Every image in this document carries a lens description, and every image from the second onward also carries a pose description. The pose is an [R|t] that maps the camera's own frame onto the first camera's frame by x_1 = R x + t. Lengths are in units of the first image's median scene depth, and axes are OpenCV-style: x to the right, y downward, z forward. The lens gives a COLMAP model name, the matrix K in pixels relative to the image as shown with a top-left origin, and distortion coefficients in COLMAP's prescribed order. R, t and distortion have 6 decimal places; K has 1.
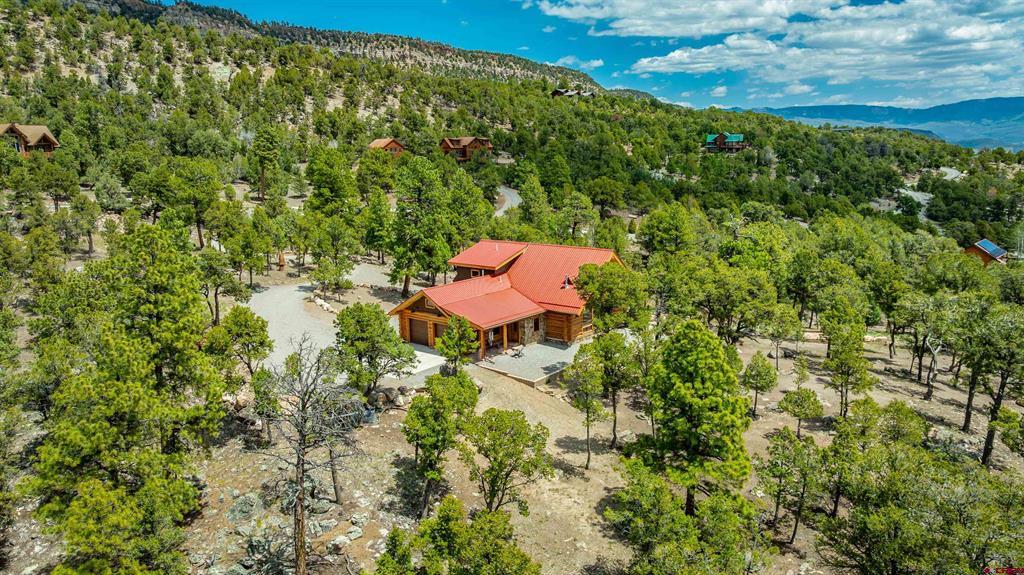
lens RADIAL K [[722.4, 0, 510.7], [0, 722.4, 289.4], [0, 0, 1]] dist [-0.026463, 0.008435]
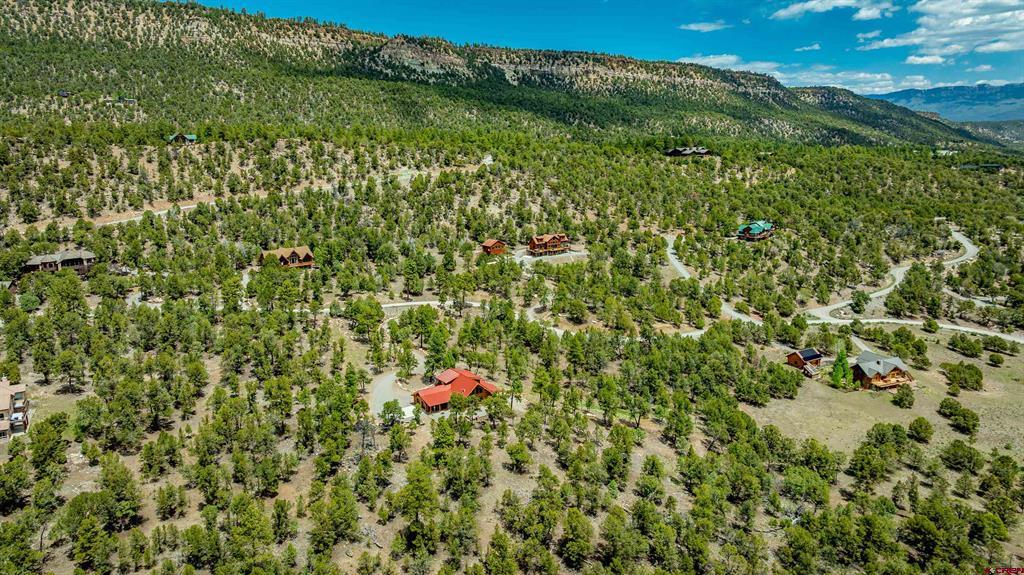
lens RADIAL K [[722.4, 0, 510.7], [0, 722.4, 289.4], [0, 0, 1]] dist [-0.026463, 0.008435]
pose [[0.962355, 0.060422, -0.264995, 0.227936], [-0.053123, 0.997987, 0.034632, -0.120618], [0.266554, -0.019251, 0.963628, -0.416674]]
